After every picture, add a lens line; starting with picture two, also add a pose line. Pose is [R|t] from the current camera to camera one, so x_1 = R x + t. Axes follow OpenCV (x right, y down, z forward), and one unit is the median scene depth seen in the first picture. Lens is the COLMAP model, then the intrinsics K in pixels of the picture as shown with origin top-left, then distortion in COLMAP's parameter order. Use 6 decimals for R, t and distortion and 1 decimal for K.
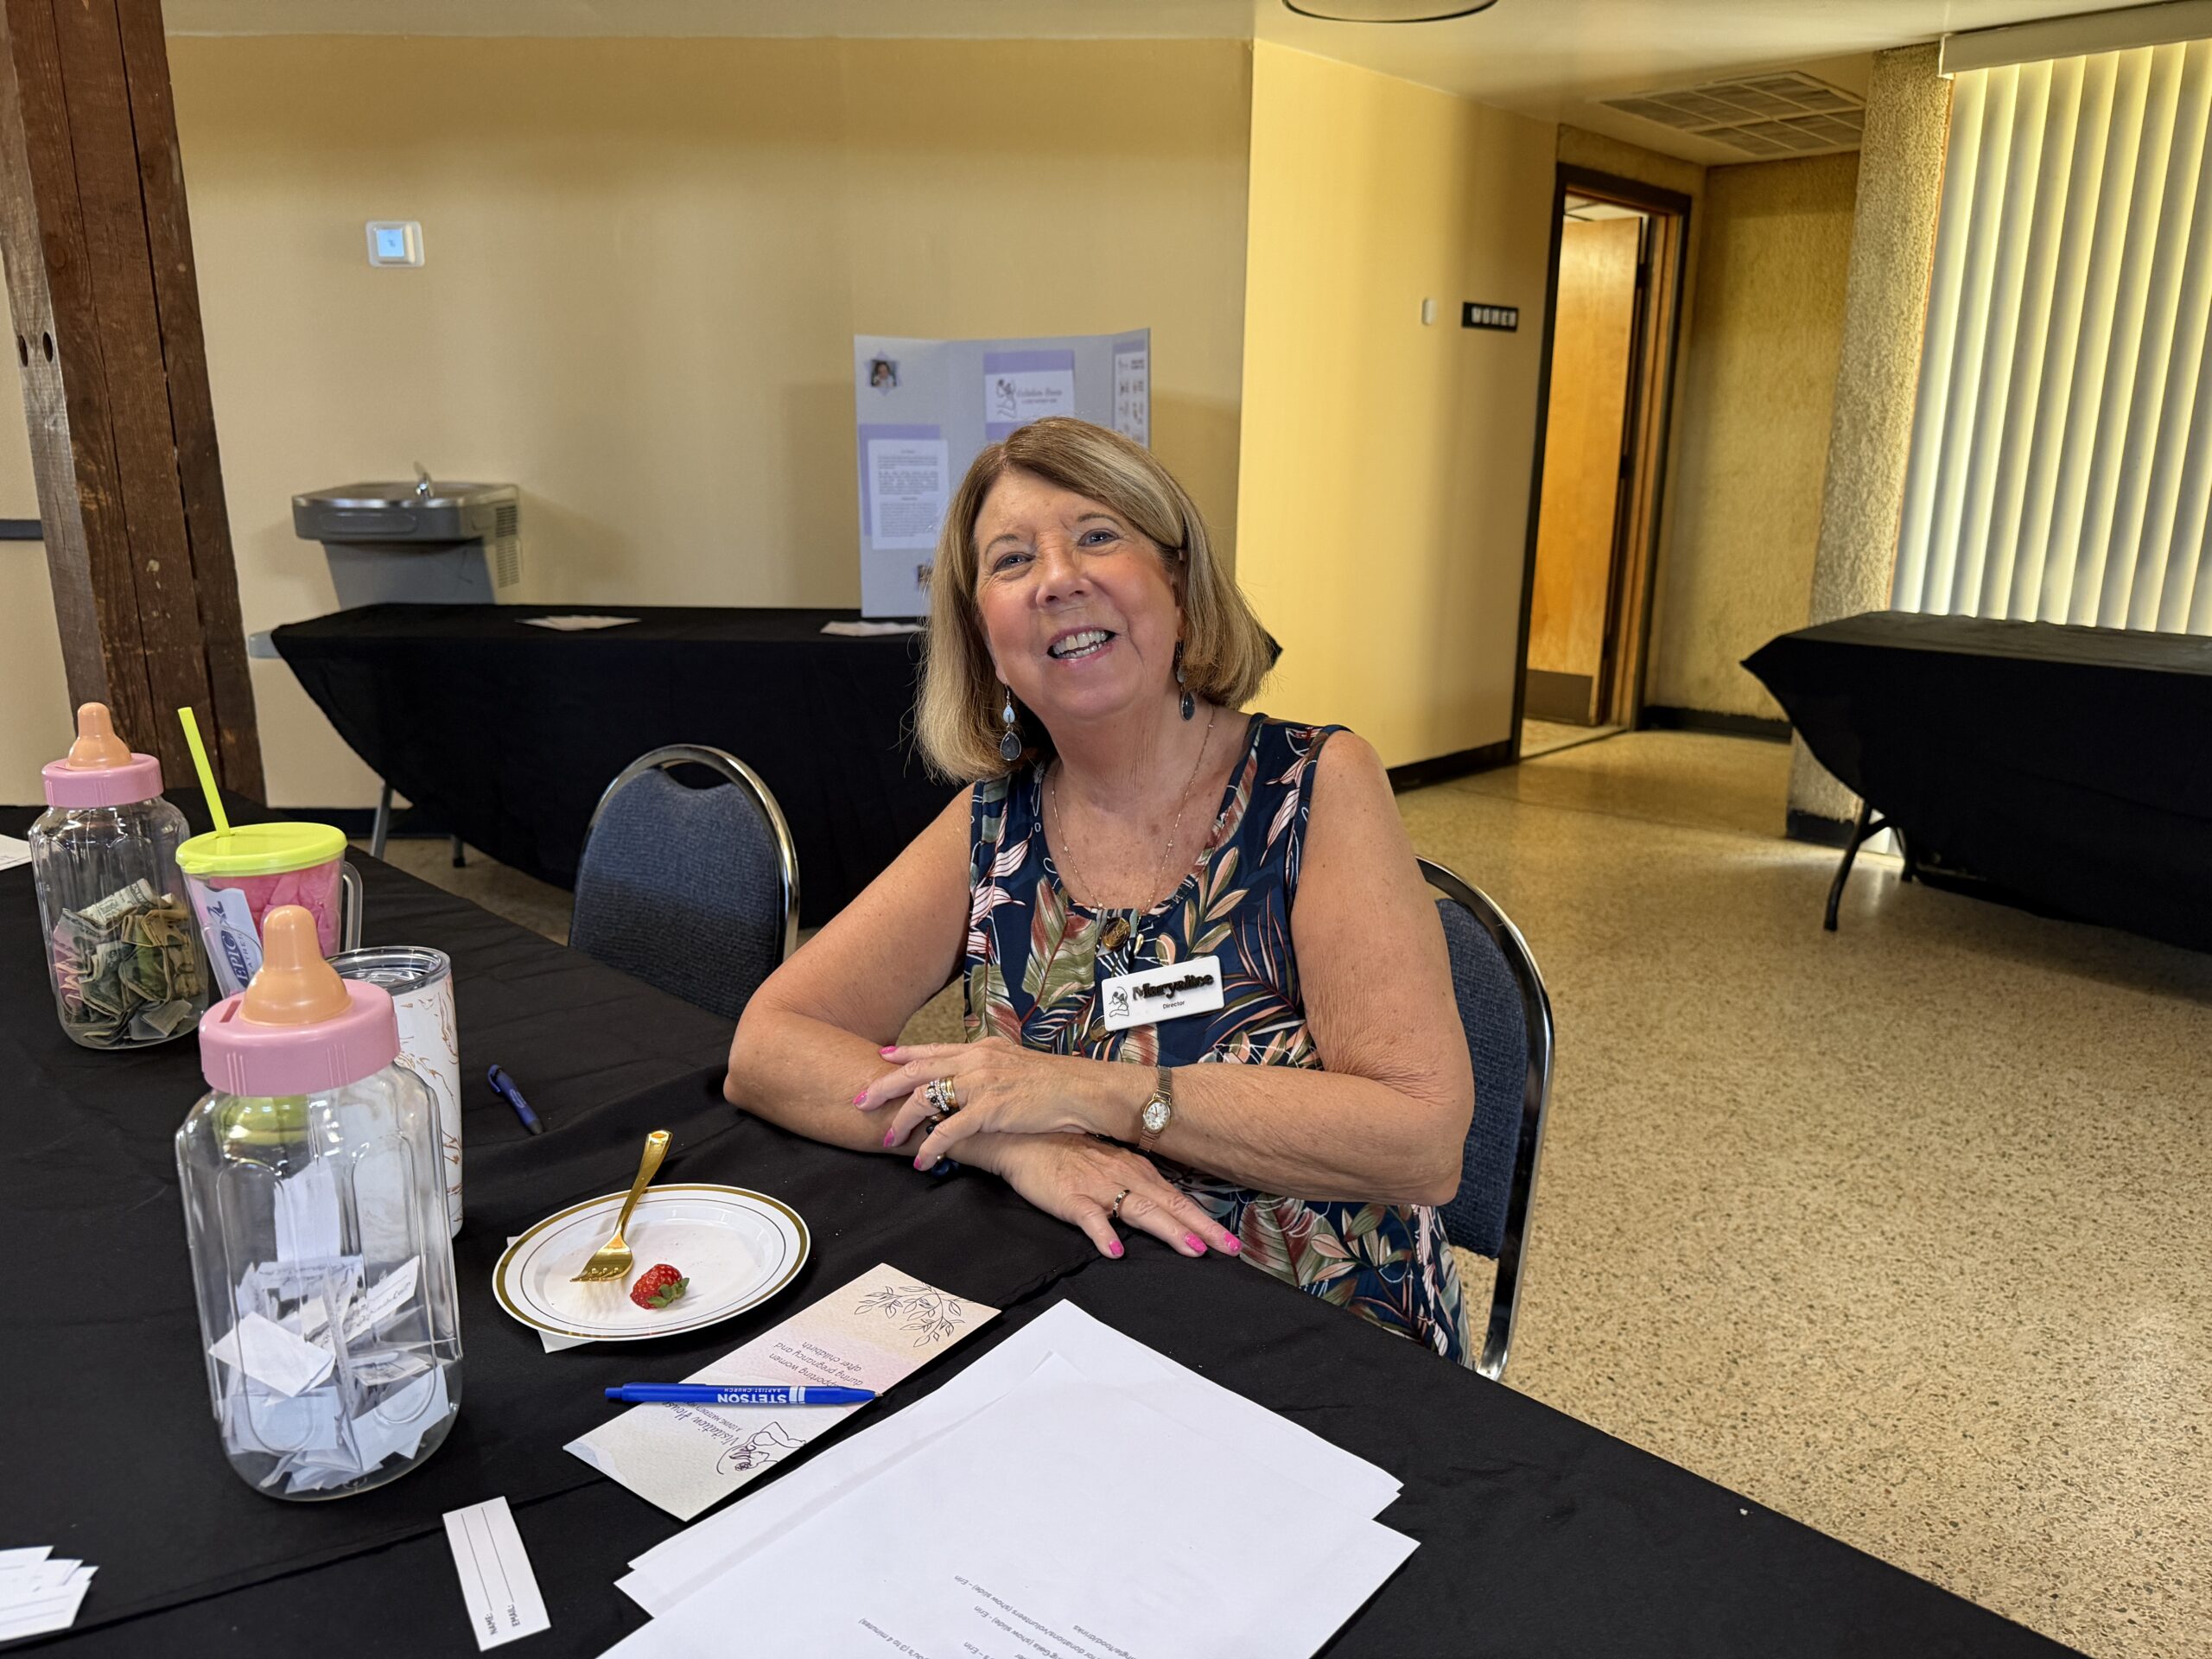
lens RADIAL K [[1614.2, 0, 1087.1], [0, 1614.2, 835.2], [0, 0, 1]] dist [0.035286, -0.020650]
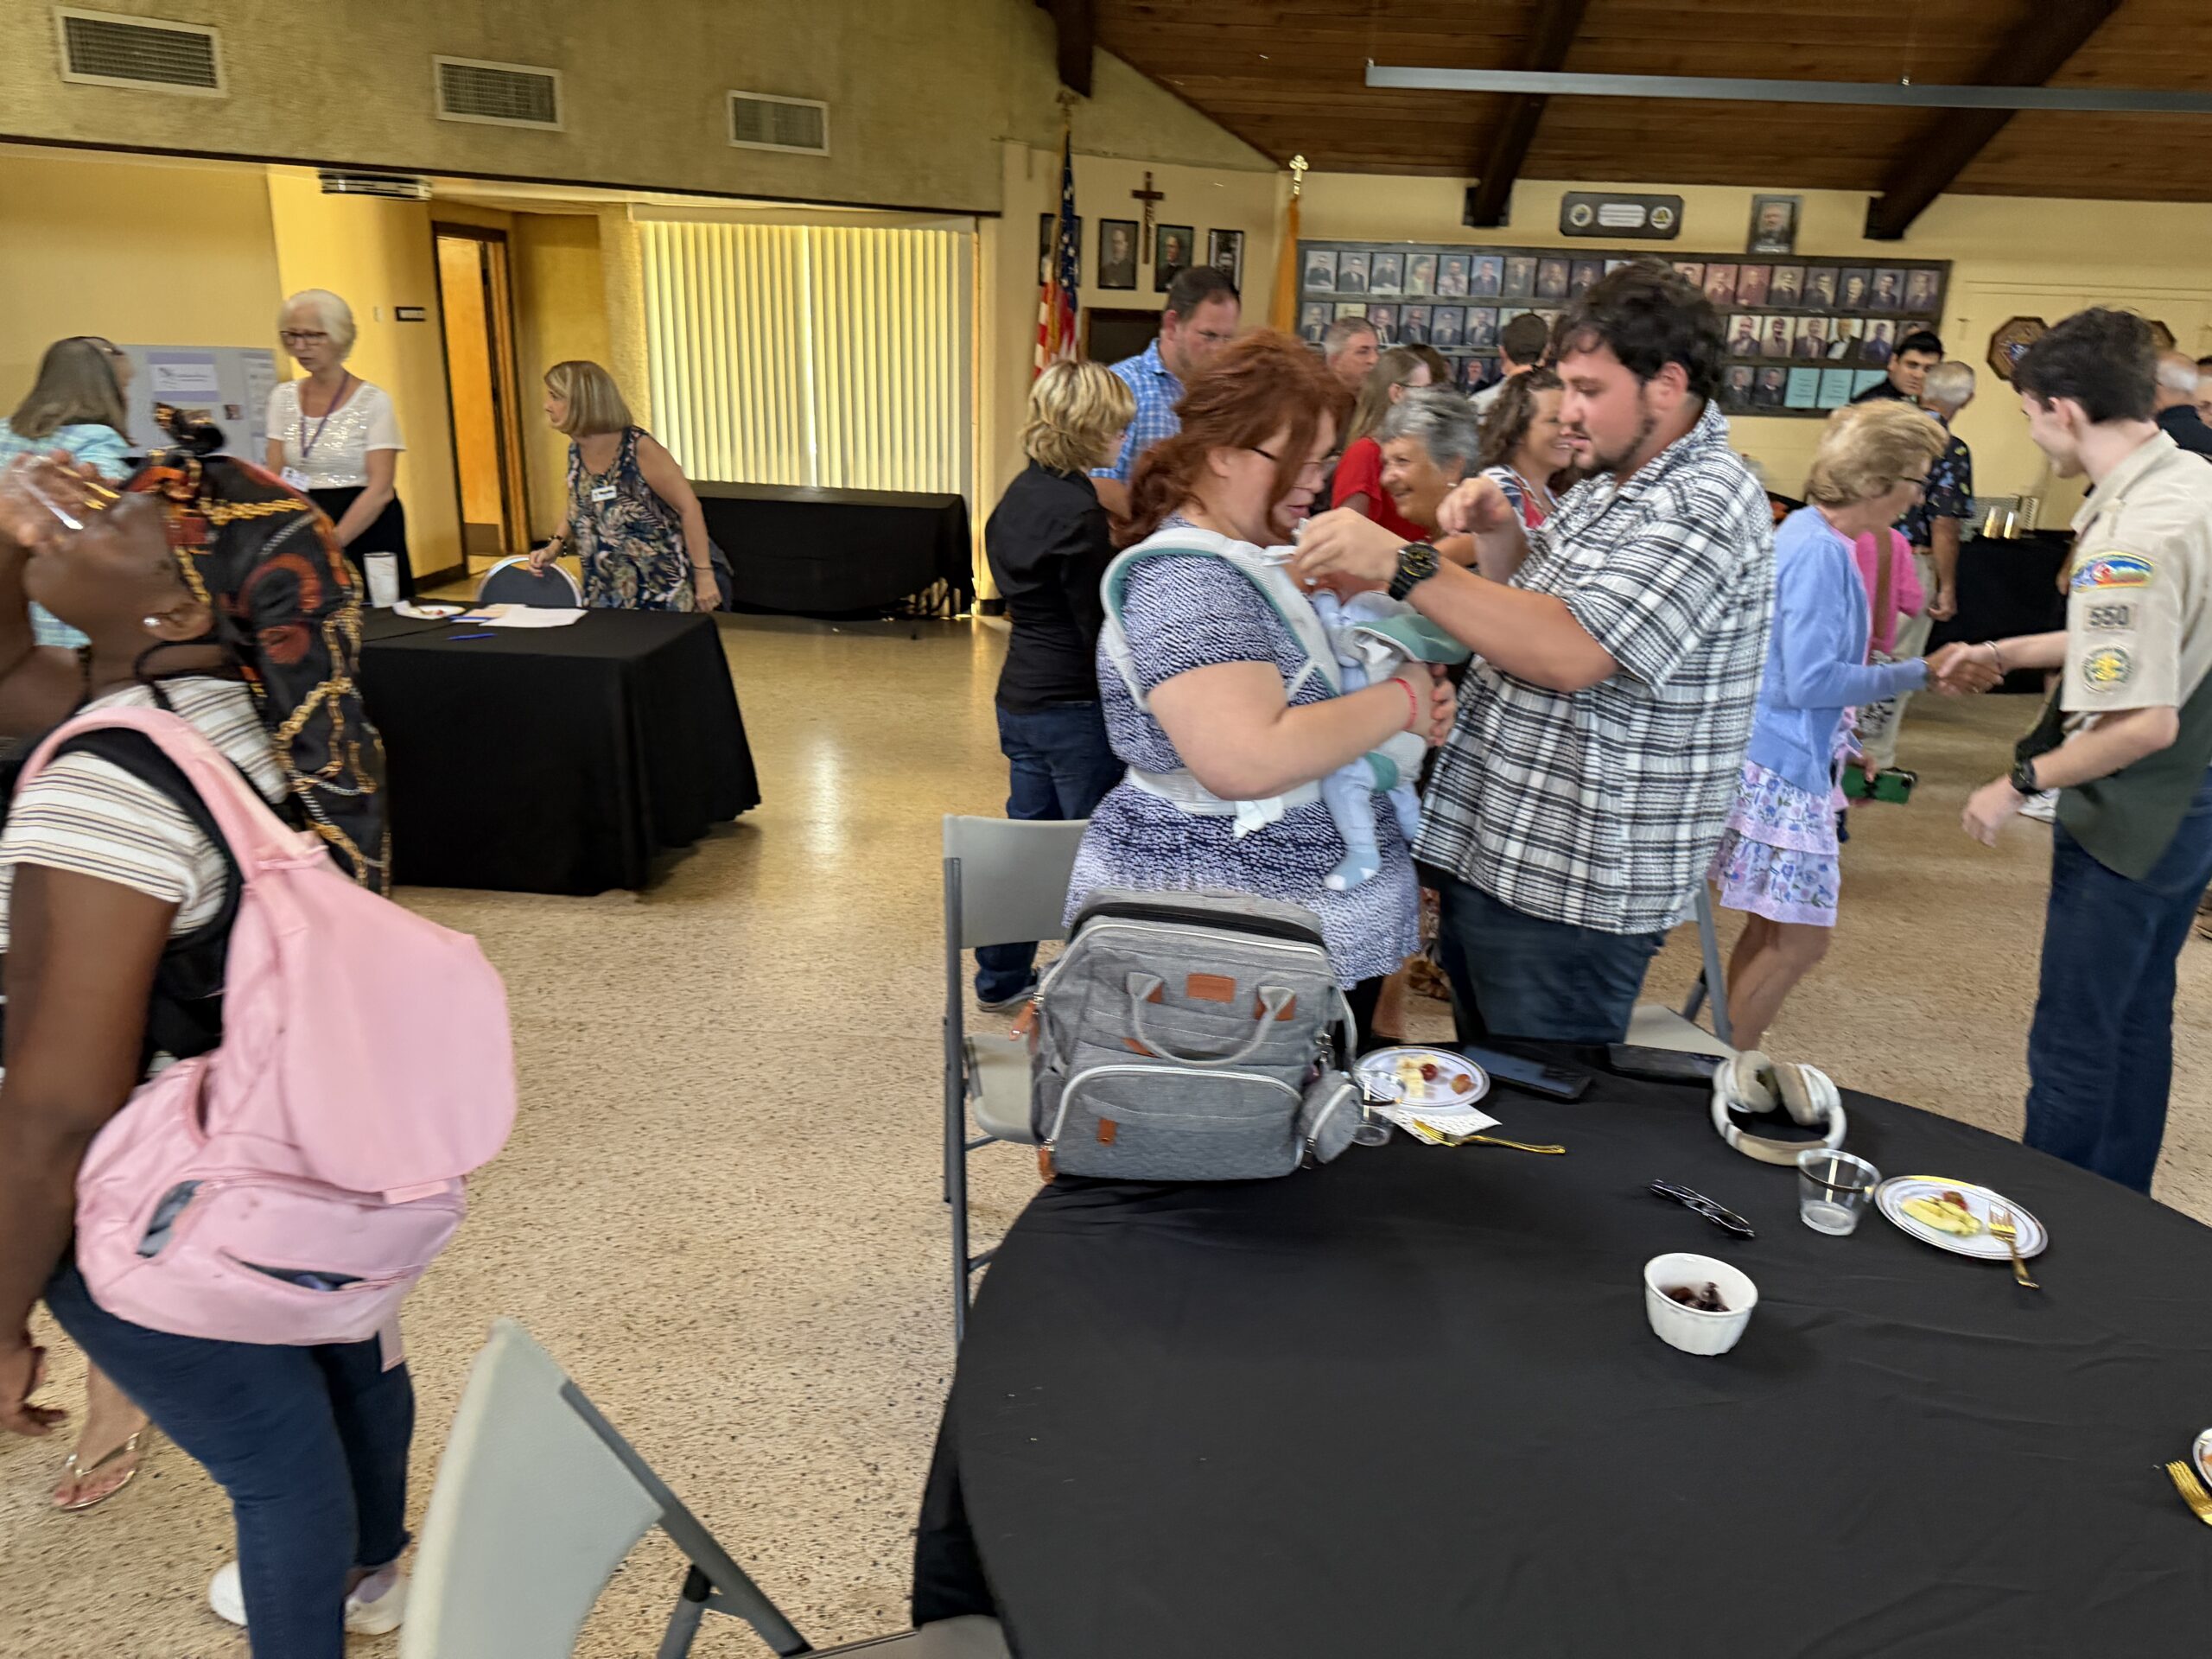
lens RADIAL K [[1637.8, 0, 1106.0], [0, 1637.8, 829.5], [0, 0, 1]] dist [0.051947, -0.074279]
pose [[0.765994, -0.180219, 0.617069, -0.351513], [0.135357, 0.983595, 0.119241, 0.102574], [-0.628435, -0.007814, 0.777822, -0.794480]]
